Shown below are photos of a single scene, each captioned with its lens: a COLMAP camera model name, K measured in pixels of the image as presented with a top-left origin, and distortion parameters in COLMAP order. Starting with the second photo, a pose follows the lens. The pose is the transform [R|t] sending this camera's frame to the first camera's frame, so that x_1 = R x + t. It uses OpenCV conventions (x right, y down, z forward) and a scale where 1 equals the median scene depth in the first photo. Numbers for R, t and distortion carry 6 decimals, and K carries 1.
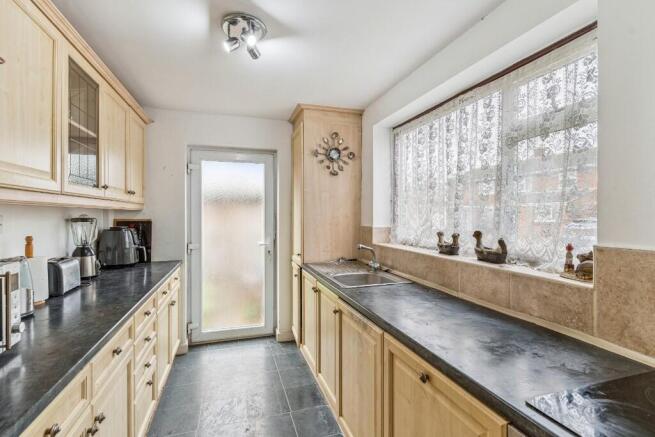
lens RADIAL K [[318.6, 0, 327.5], [0, 318.6, 218.5], [0, 0, 1]] dist [0.002065, 0.000338]
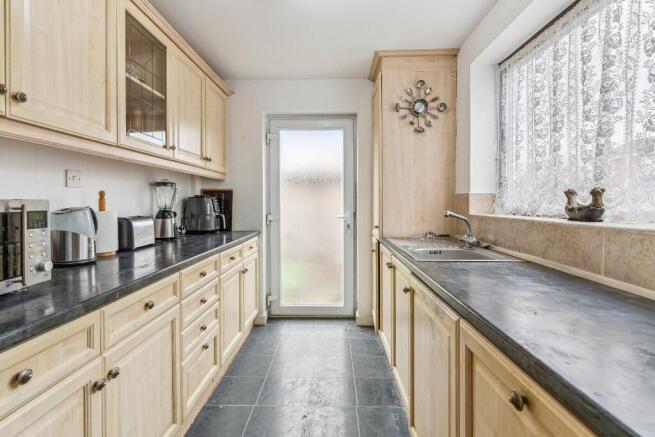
lens RADIAL K [[317.5, 0, 324.4], [0, 317.5, 208.9], [0, 0, 1]] dist [0.002013, 0.000280]
pose [[0.943407, 0.002178, -0.331630, 0.075440], [-0.000841, 0.999991, 0.004176, 0.073707], [0.331636, -0.003661, 0.943400, 0.165810]]
